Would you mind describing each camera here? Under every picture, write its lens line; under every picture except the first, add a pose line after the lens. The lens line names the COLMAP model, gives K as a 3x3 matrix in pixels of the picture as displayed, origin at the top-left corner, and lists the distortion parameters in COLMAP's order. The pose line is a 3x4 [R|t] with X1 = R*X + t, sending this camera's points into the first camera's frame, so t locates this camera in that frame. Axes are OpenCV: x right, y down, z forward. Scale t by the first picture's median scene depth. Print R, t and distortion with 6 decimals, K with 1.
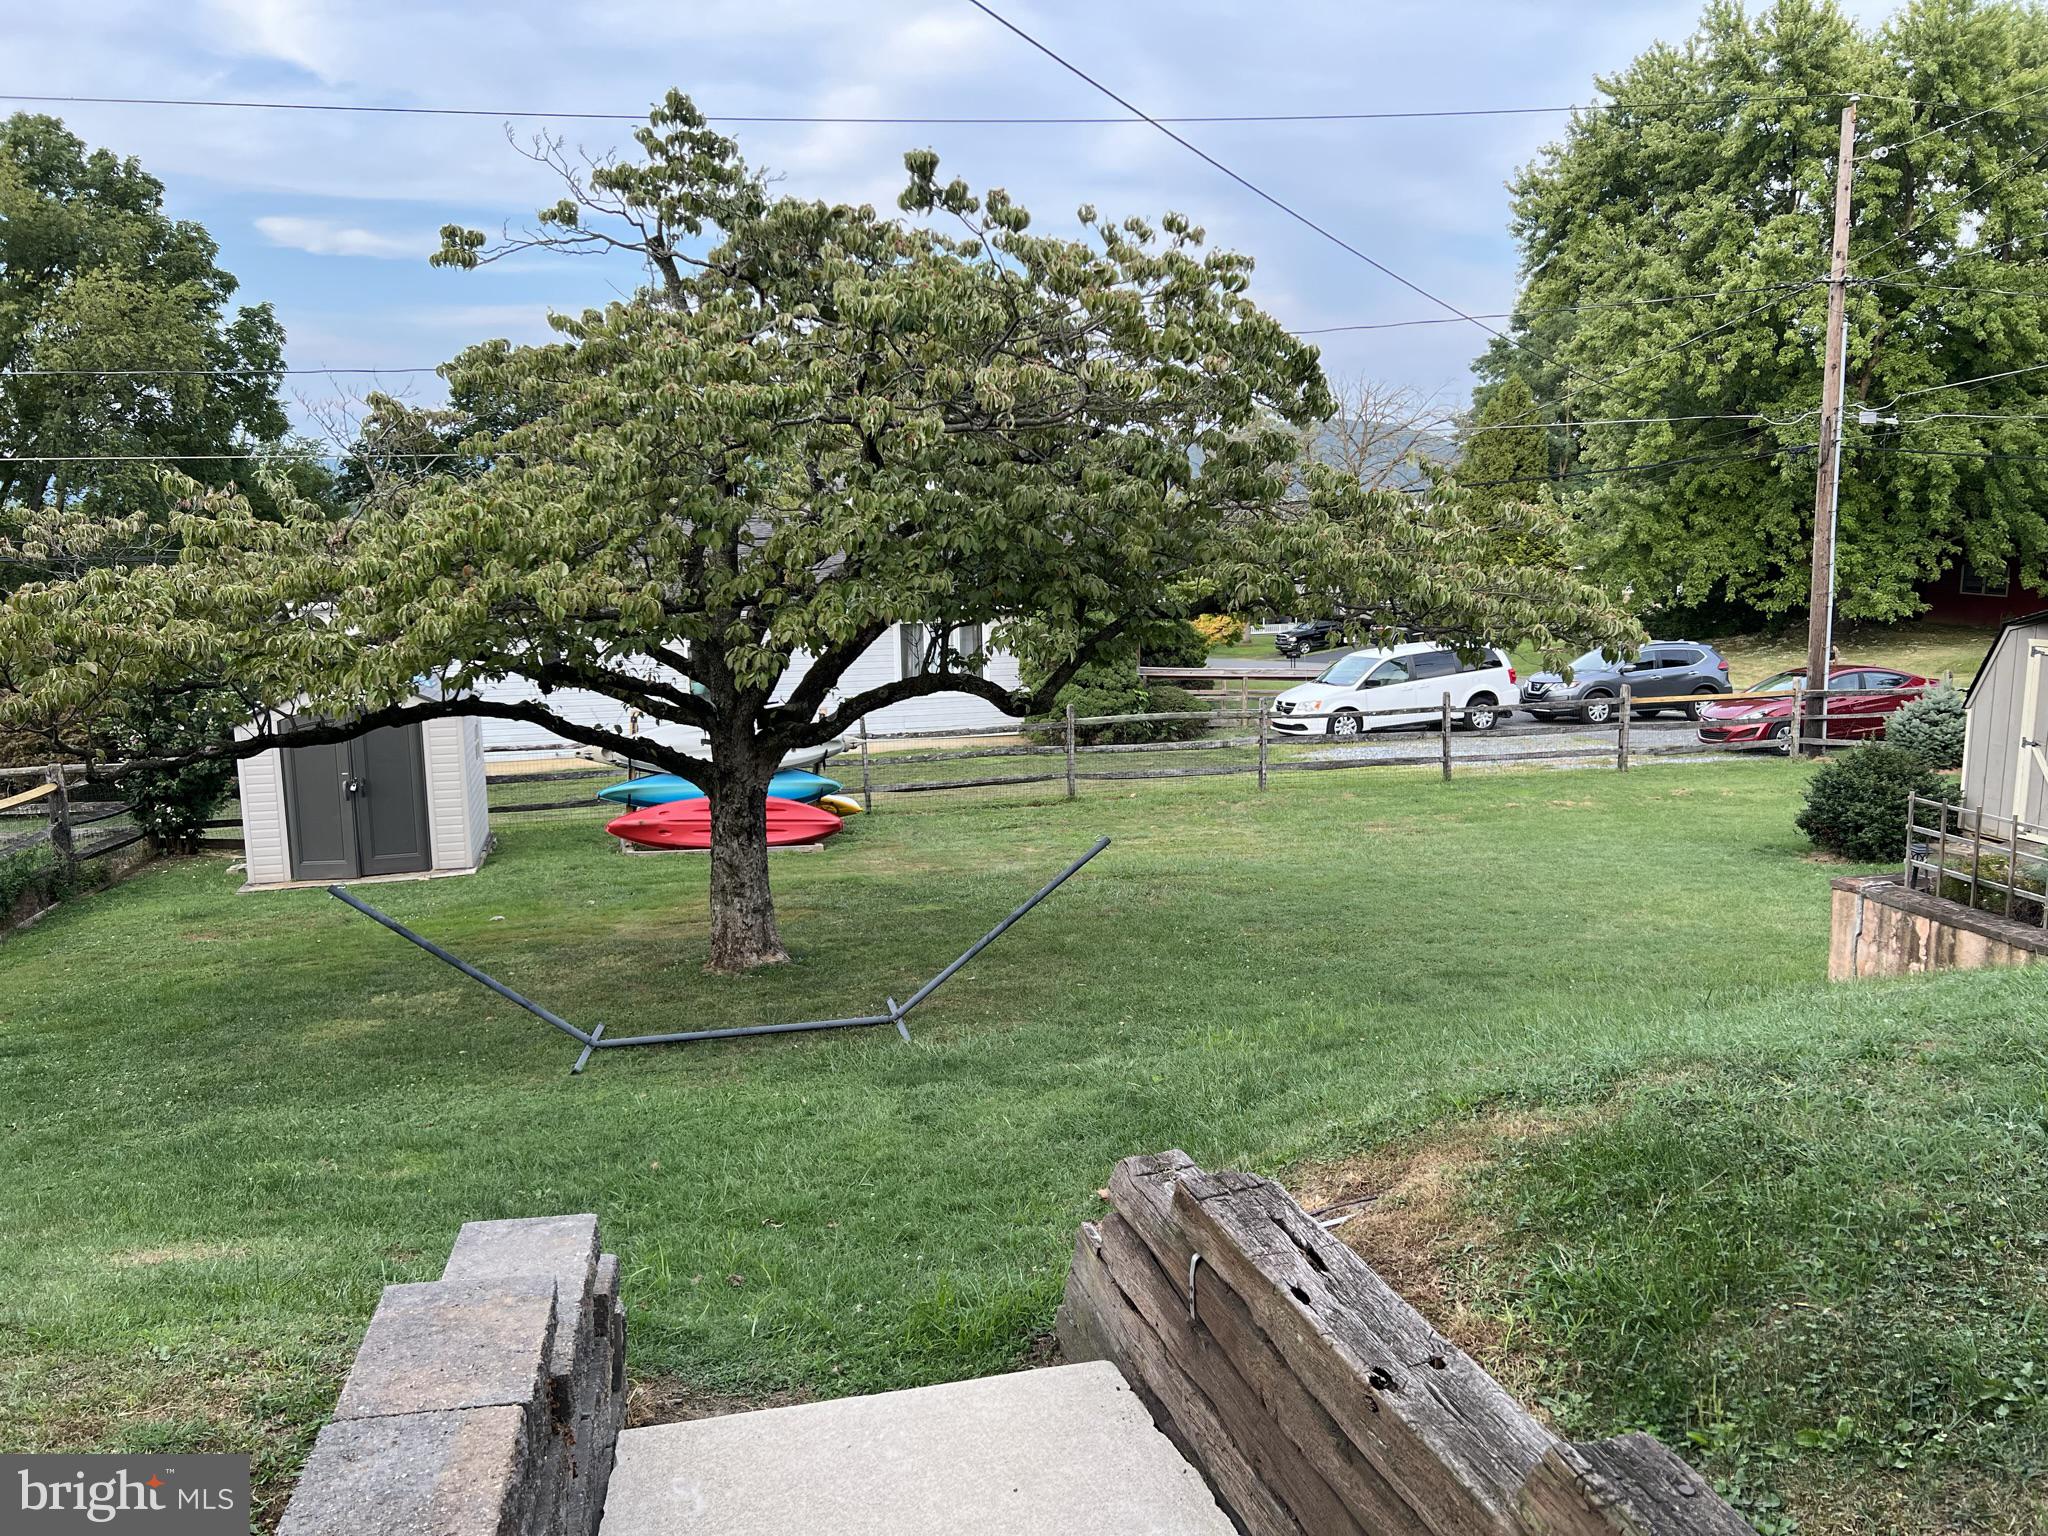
lens RADIAL K [[1522.2, 0, 1027.6], [0, 1522.2, 766.8], [0, 0, 1]] dist [0.062659, -0.071480]
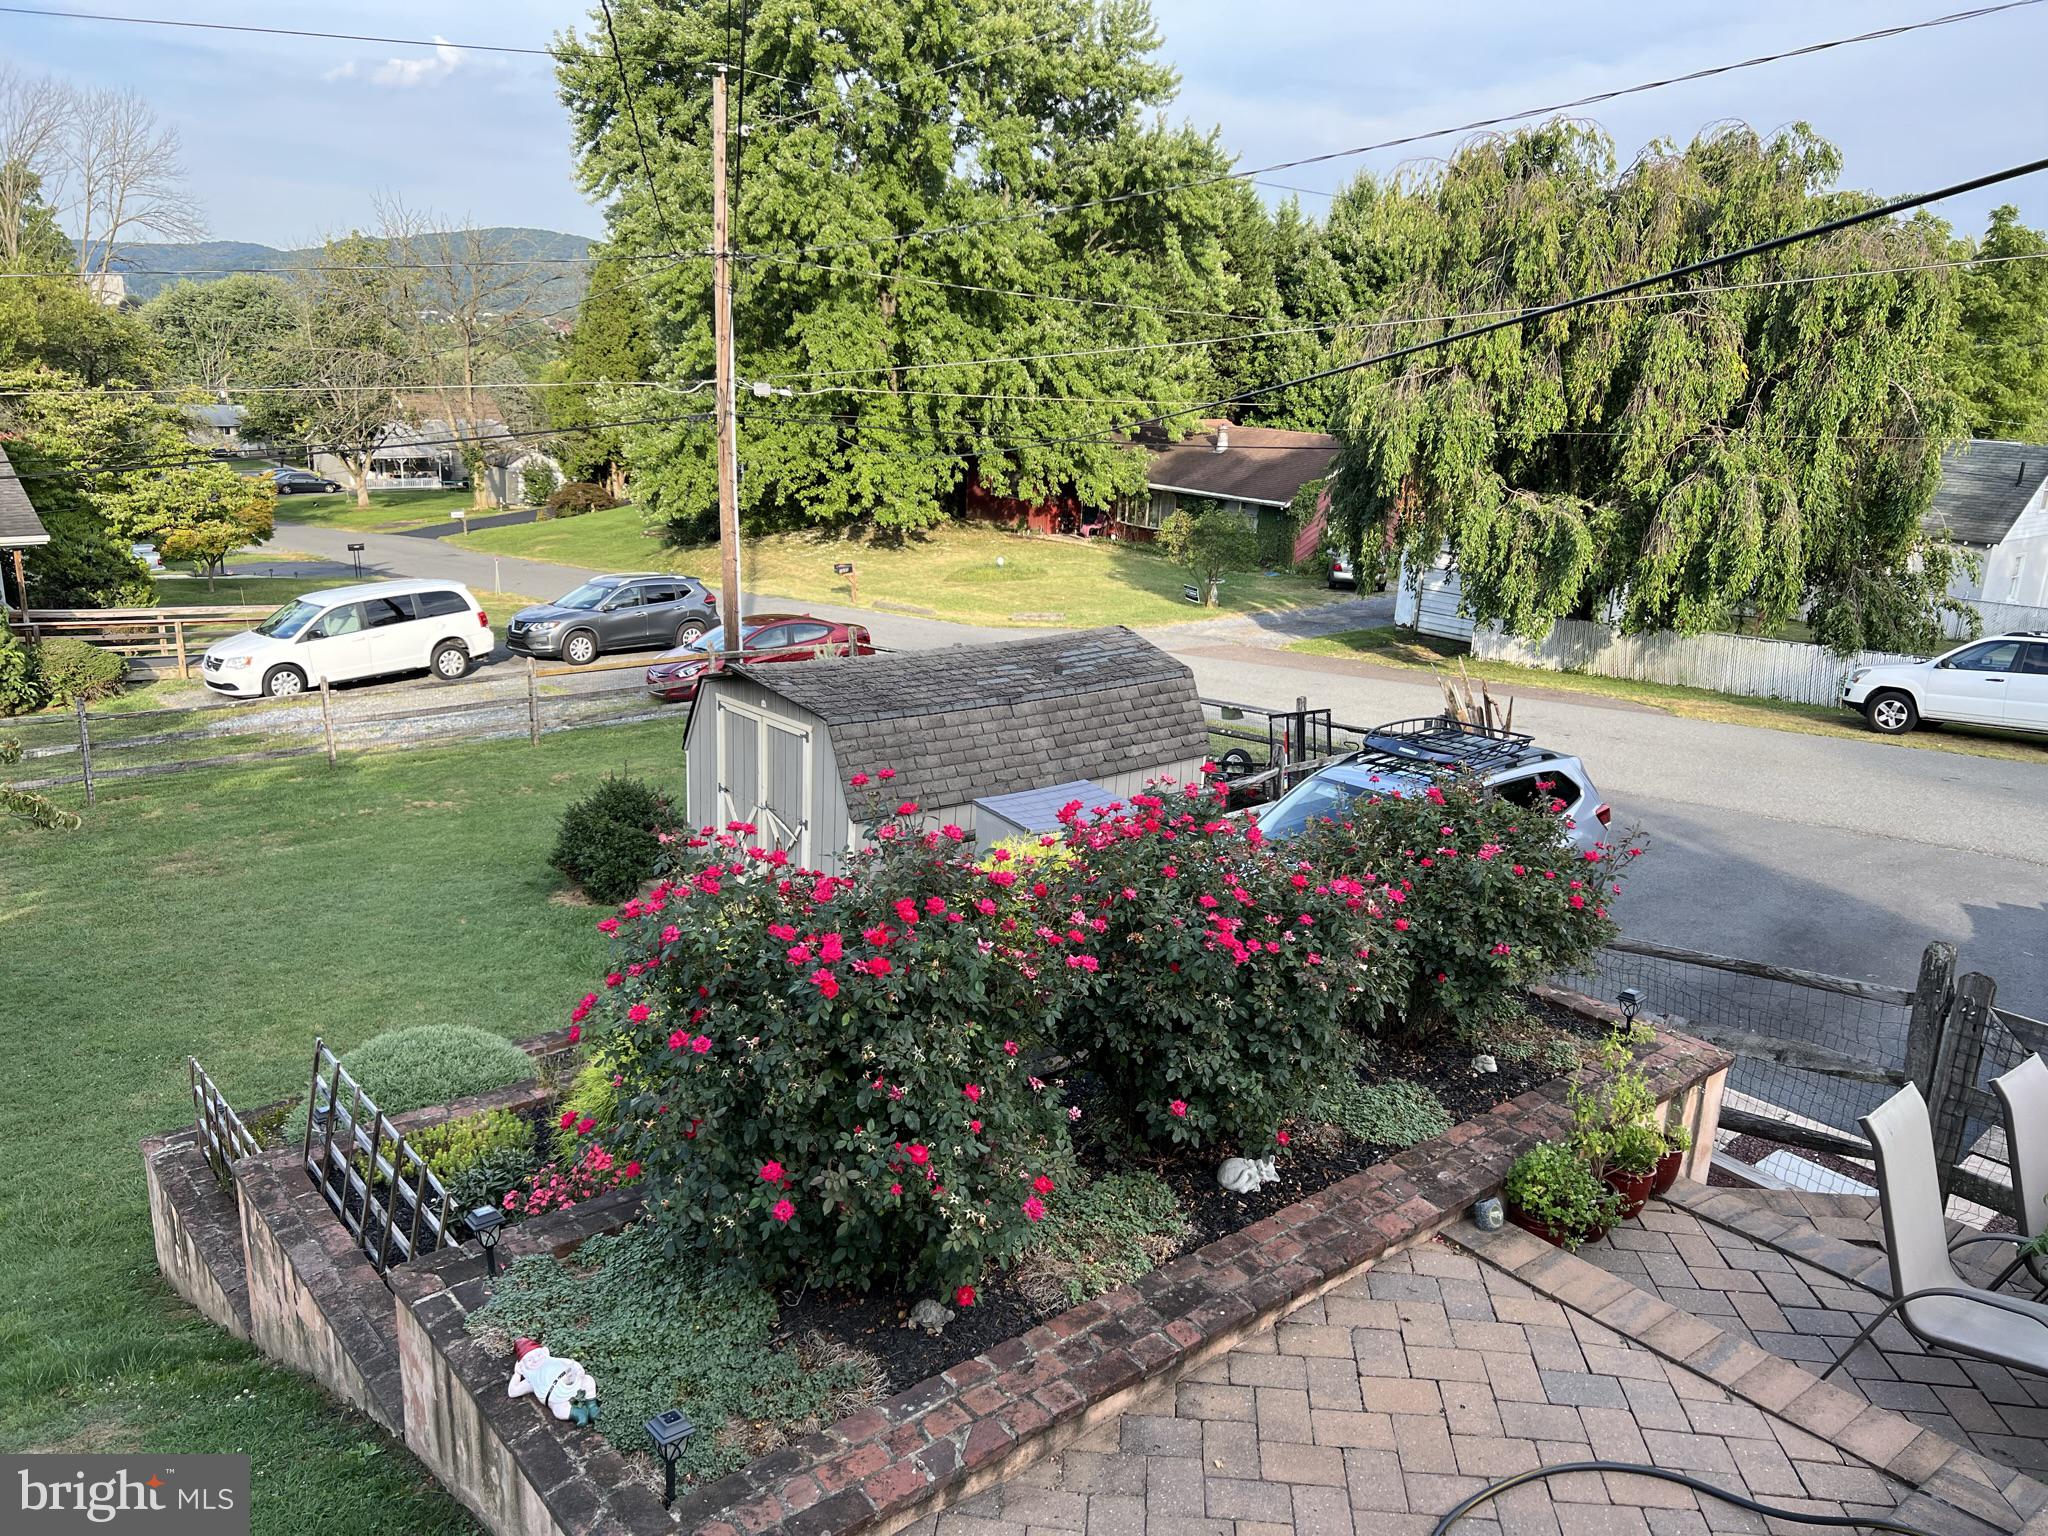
lens RADIAL K [[1522.2, 0, 1017.0], [0, 1522.2, 769.1], [0, 0, 1]] dist [0.062659, -0.071480]
pose [[0.887591, -0.071899, 0.454986, 0.121593], [0.019817, 0.992789, 0.118227, -0.052601], [-0.460205, -0.095921, 0.882616, -0.010600]]
